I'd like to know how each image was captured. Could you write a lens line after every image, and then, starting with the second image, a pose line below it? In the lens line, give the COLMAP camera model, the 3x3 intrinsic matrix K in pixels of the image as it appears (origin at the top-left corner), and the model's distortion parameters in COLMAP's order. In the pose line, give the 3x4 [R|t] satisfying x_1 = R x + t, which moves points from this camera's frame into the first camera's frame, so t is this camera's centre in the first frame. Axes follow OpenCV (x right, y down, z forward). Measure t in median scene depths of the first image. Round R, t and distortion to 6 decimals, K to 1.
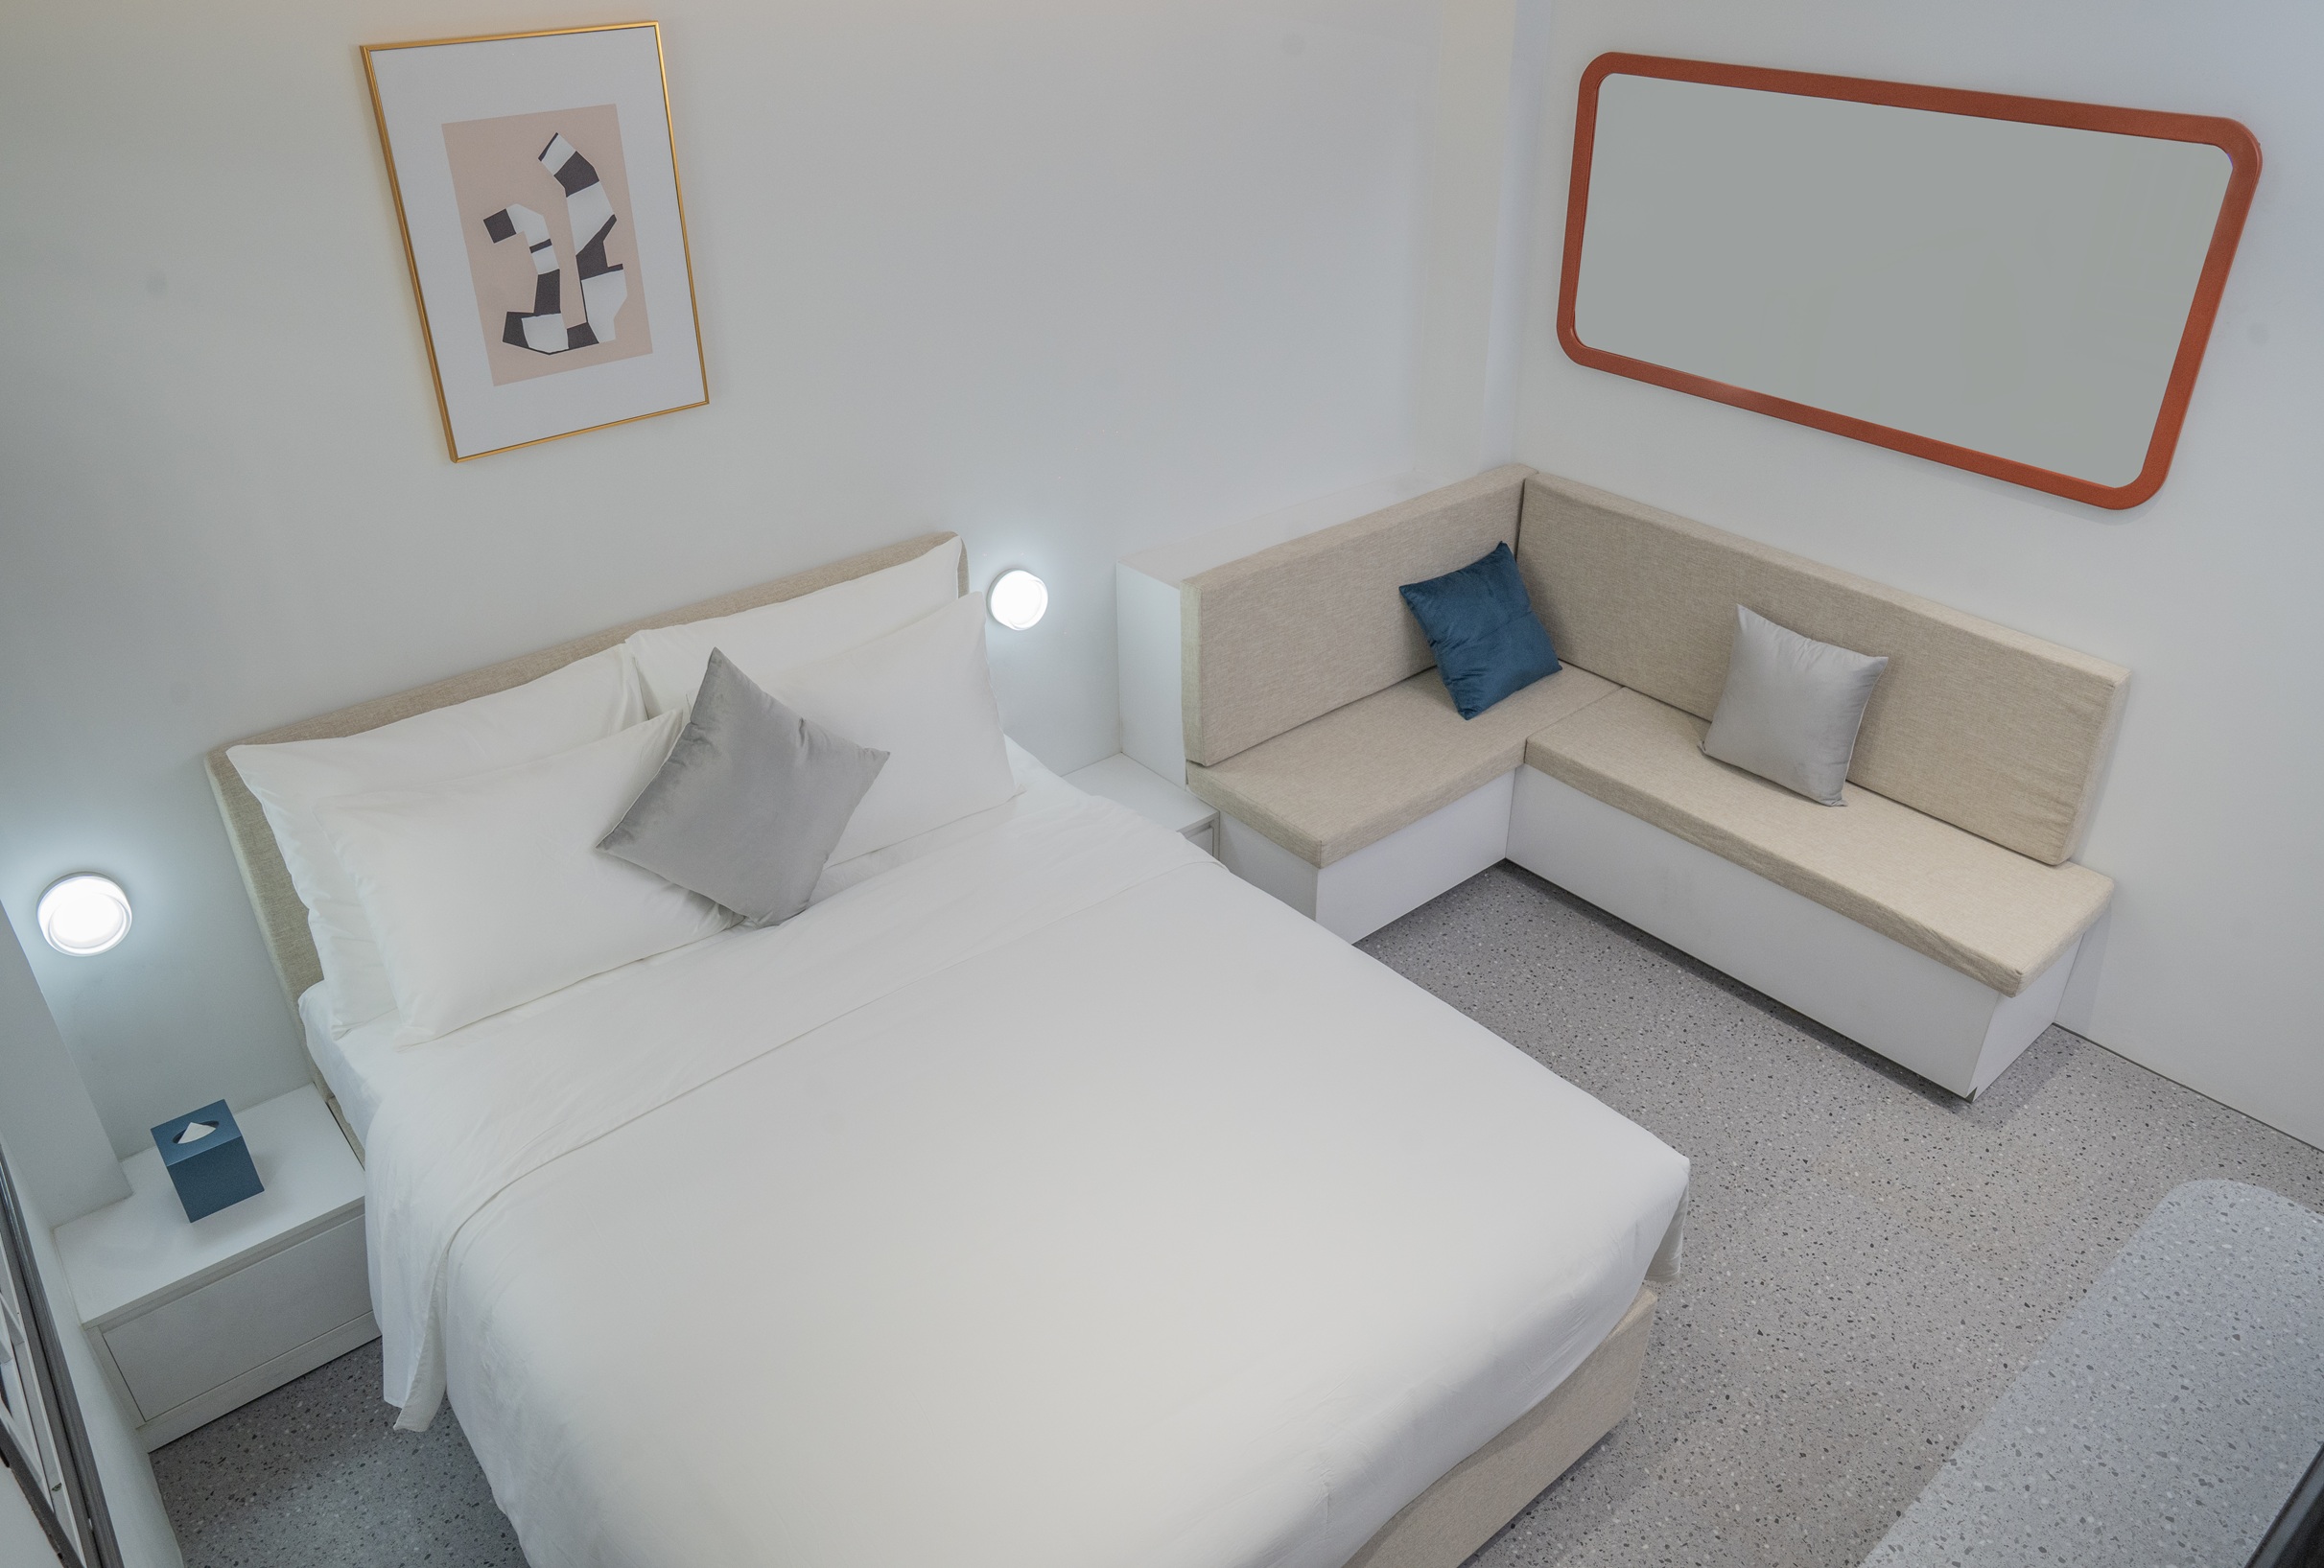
lens RADIAL K [[1622.0, 0, 1164.2], [0, 1622.0, 783.9], [0, 0, 1]] dist [-0.125227, 0.089939]
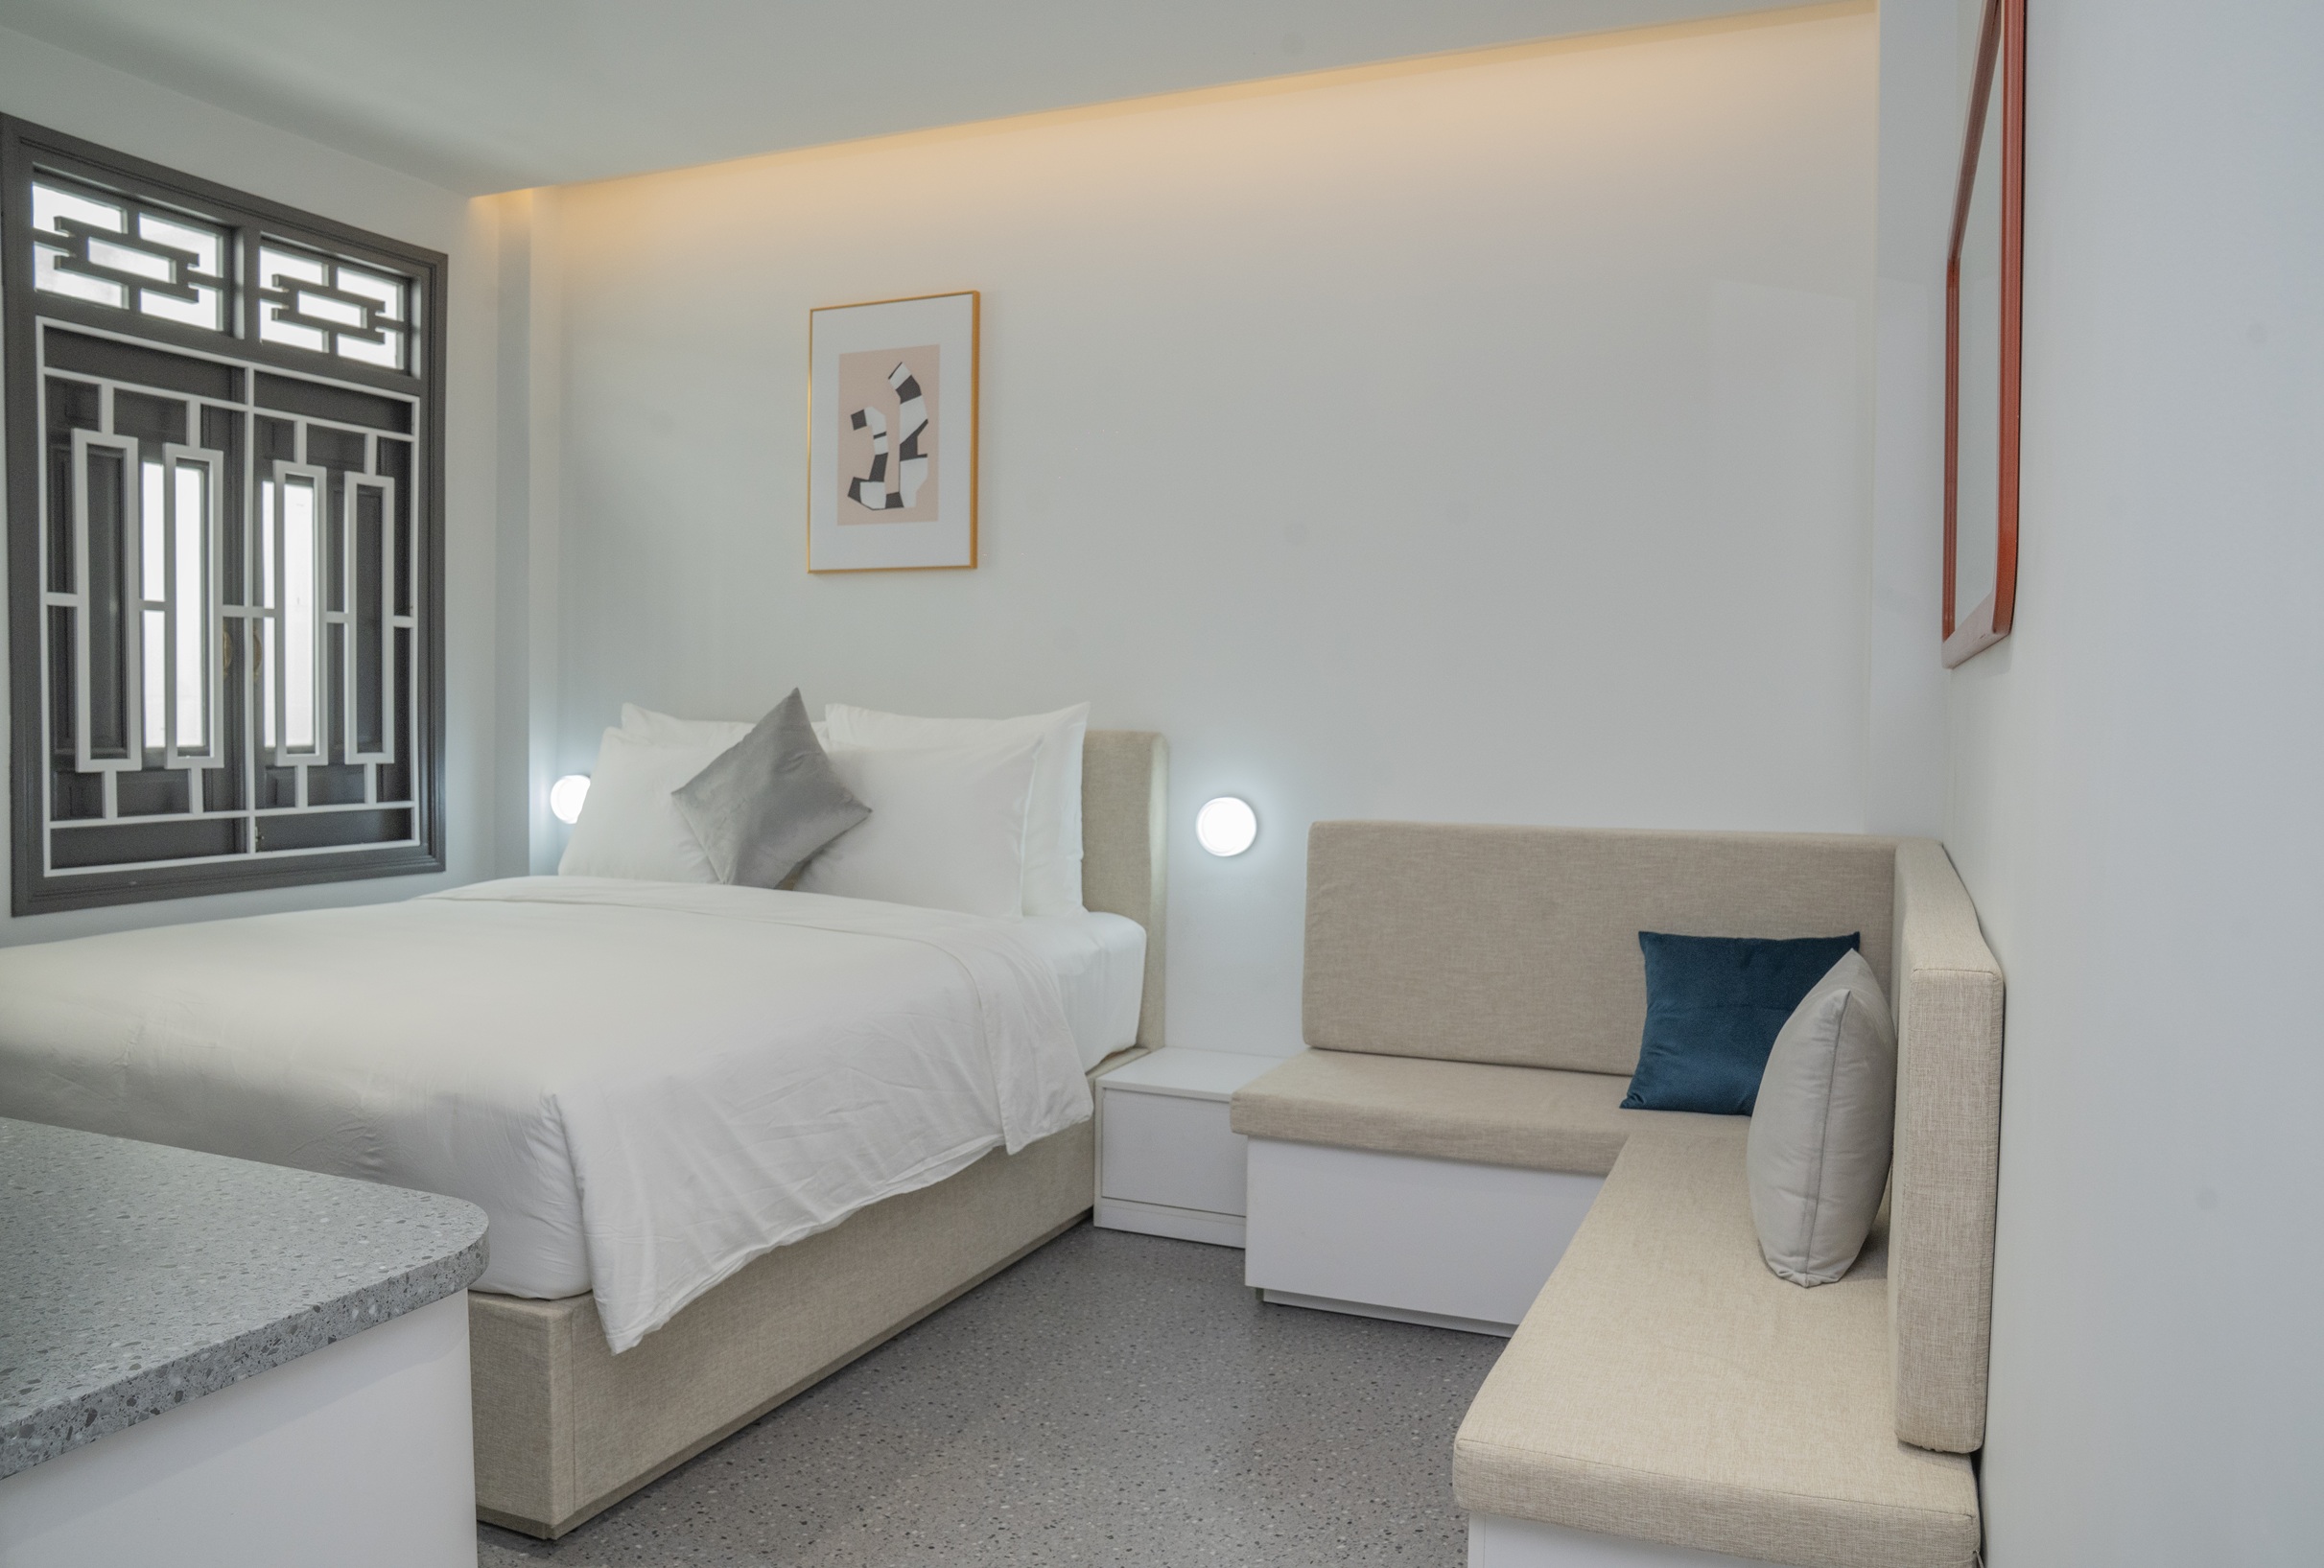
lens RADIAL K [[1675.5, 0, 1161.0], [0, 1675.5, 782.2], [0, 0, 1]] dist [-0.064649, -0.000728]
pose [[0.442306, 0.055753, -0.895130, 1.107021], [-0.466376, 0.866808, -0.176459, 0.087408], [0.766067, 0.495516, 0.409396, 0.717687]]
